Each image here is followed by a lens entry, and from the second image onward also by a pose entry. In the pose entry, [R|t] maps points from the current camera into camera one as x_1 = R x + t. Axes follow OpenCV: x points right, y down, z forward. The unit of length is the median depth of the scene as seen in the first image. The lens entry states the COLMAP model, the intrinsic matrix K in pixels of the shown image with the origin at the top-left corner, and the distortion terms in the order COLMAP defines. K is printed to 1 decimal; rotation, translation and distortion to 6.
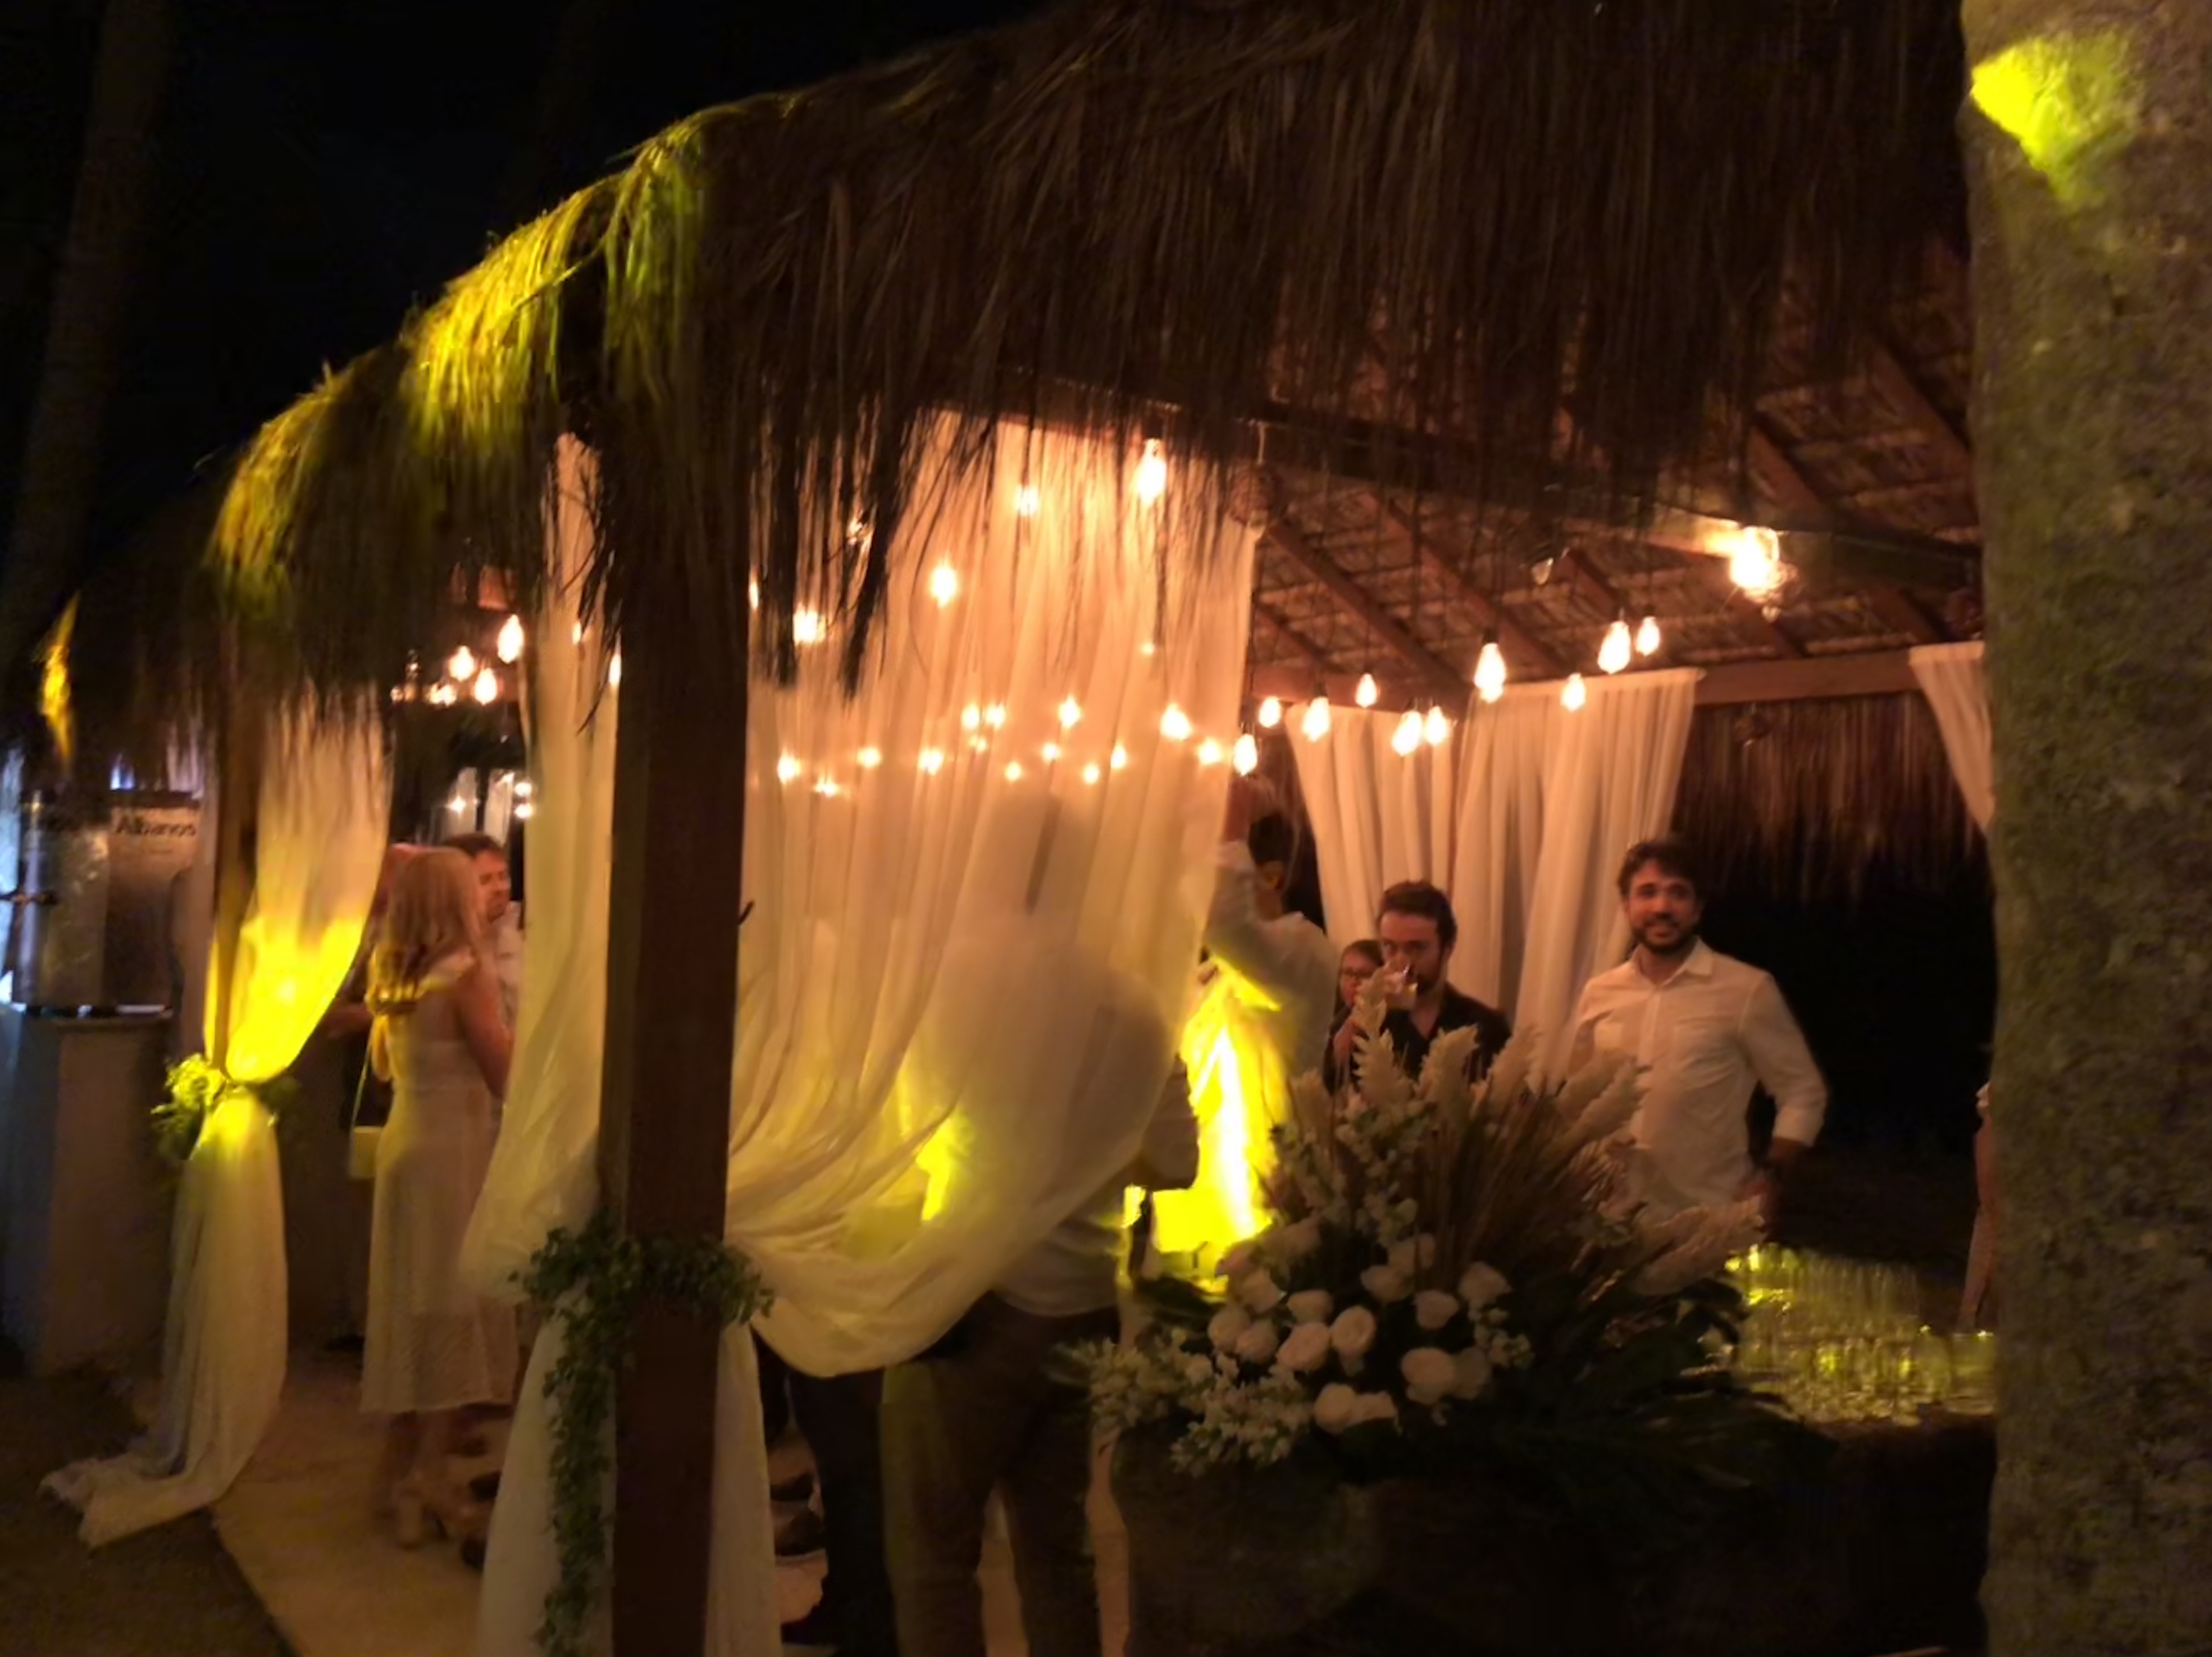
lens RADIAL K [[1744.6, 0, 1106.0], [0, 1744.6, 828.5], [0, 0, 1]] dist [0.004226, -0.000130]
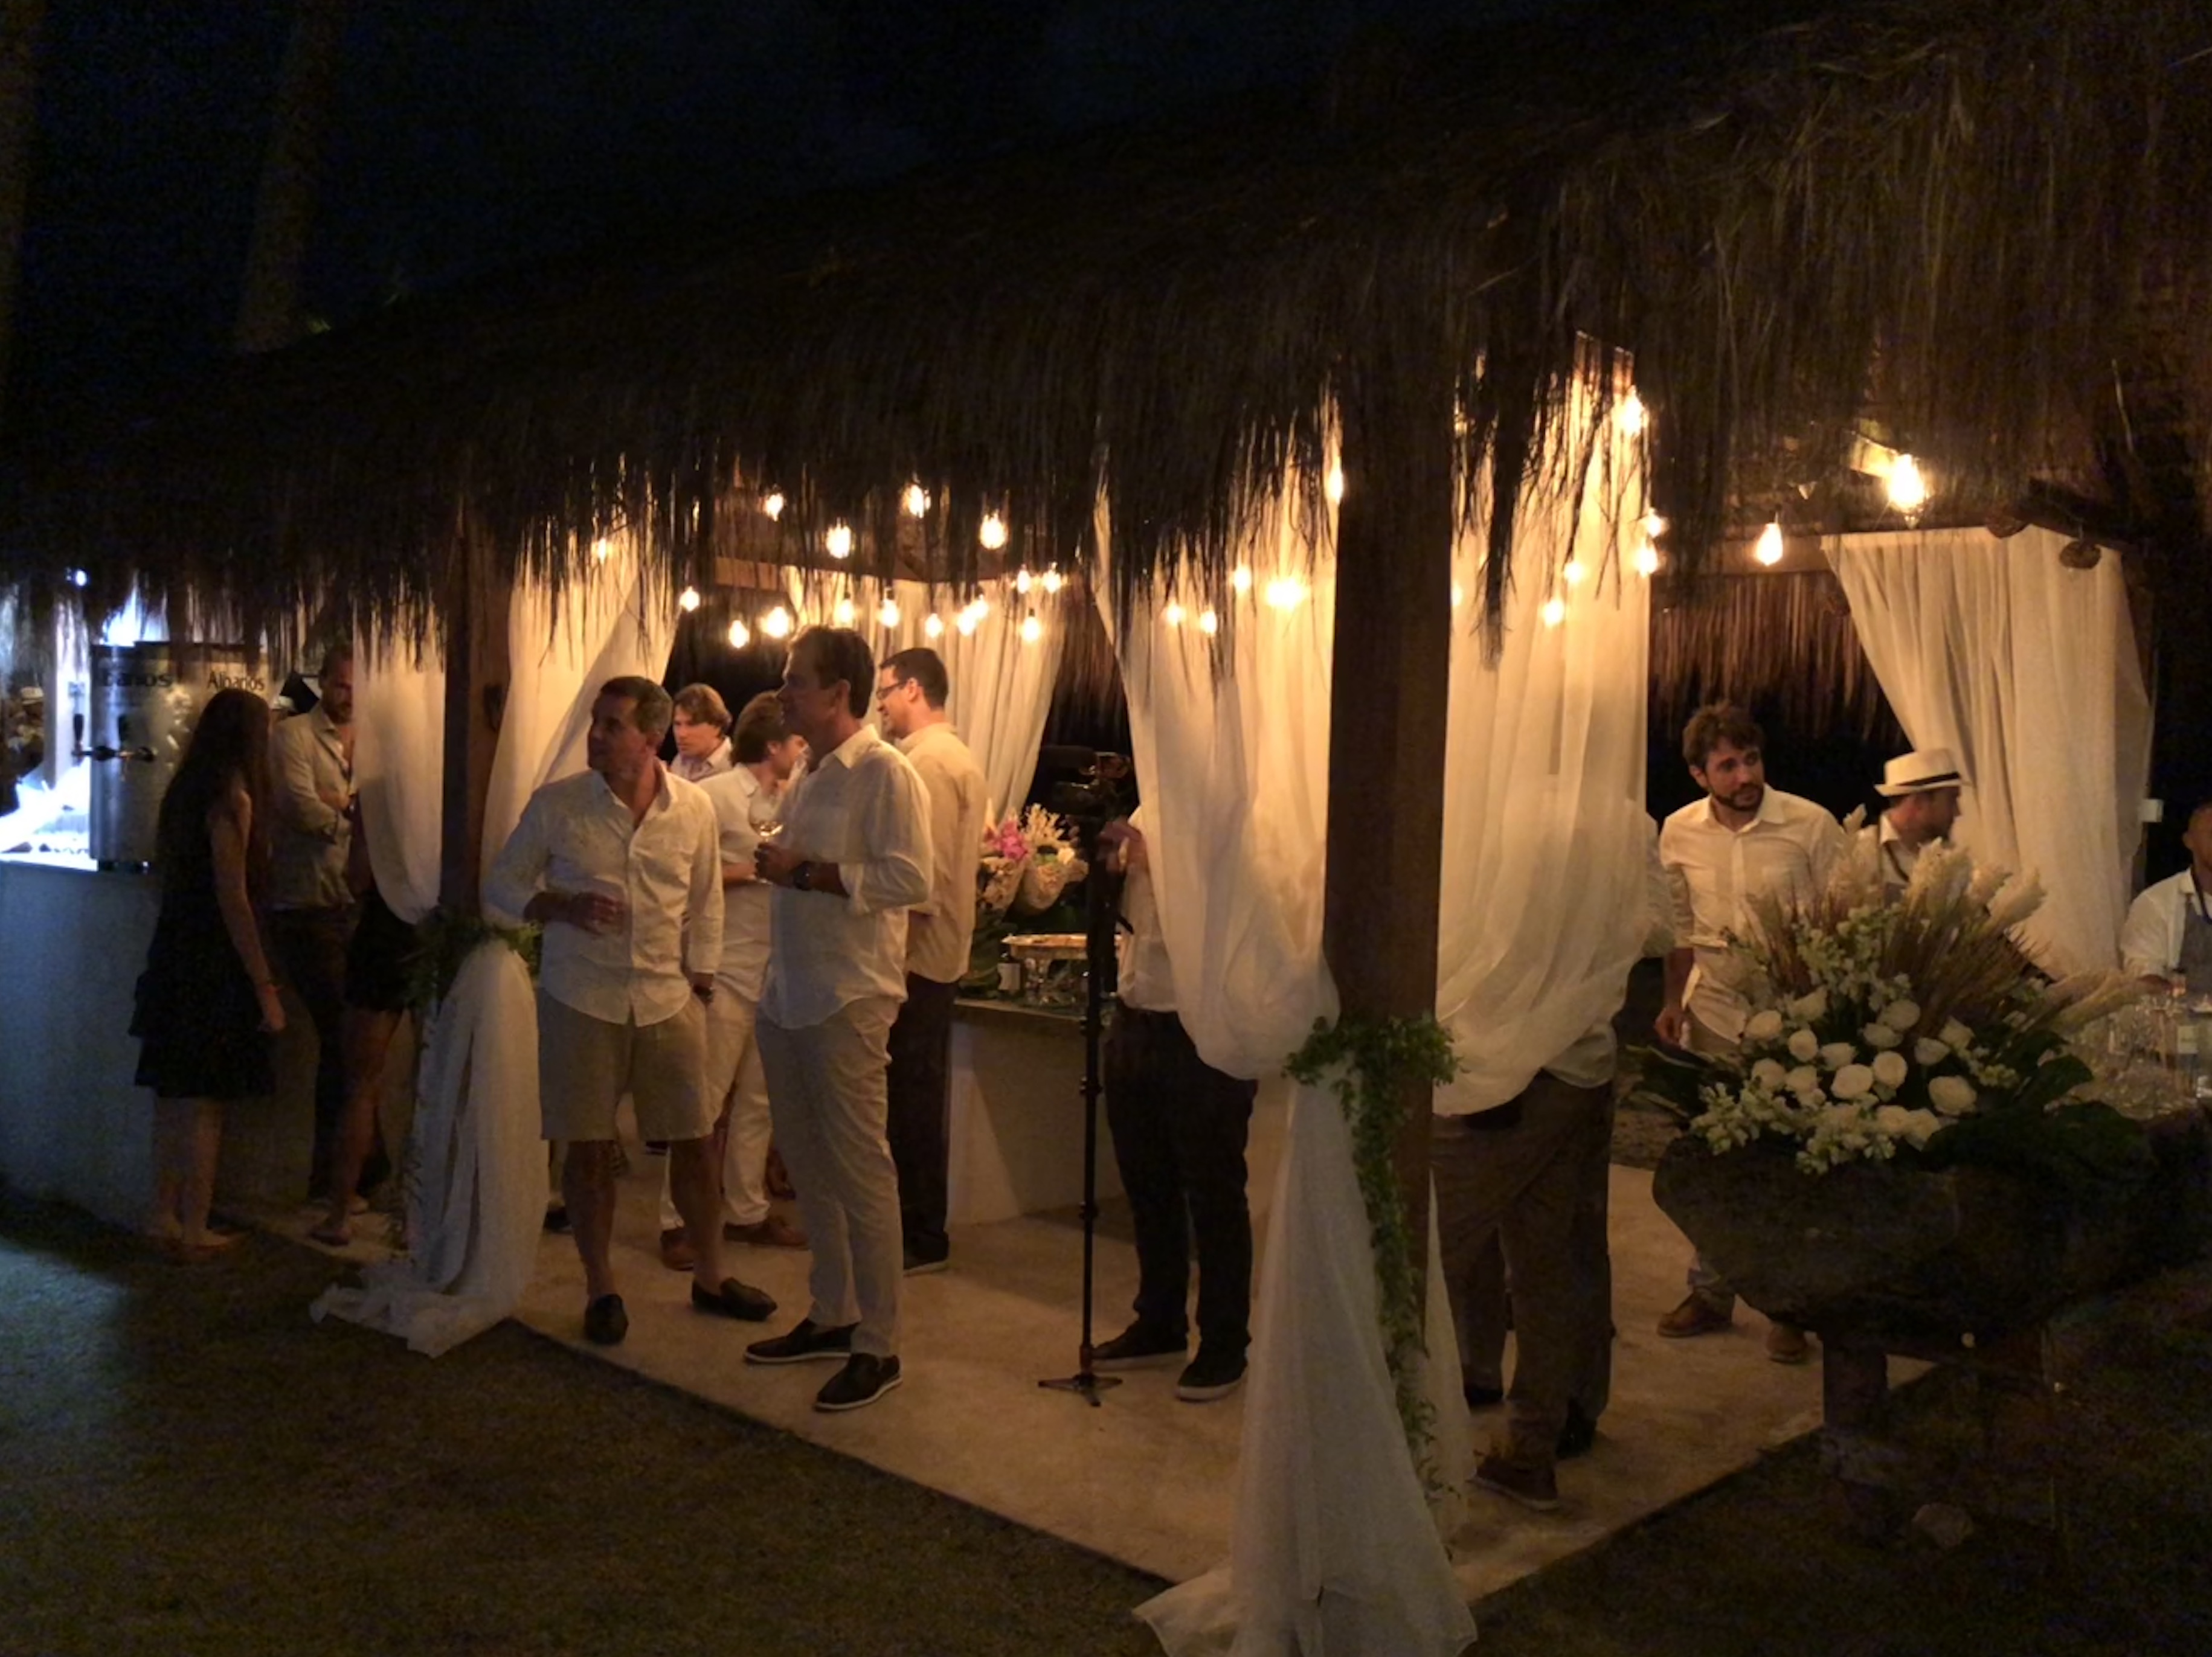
lens RADIAL K [[1744.6, 0, 1106.0], [0, 1744.6, 828.5], [0, 0, 1]] dist [0.004226, -0.000130]
pose [[0.980322, -0.013129, 0.196969, -0.434790], [-0.004390, 0.996089, 0.088245, -0.012484], [-0.197357, -0.087373, 0.976430, -0.126121]]
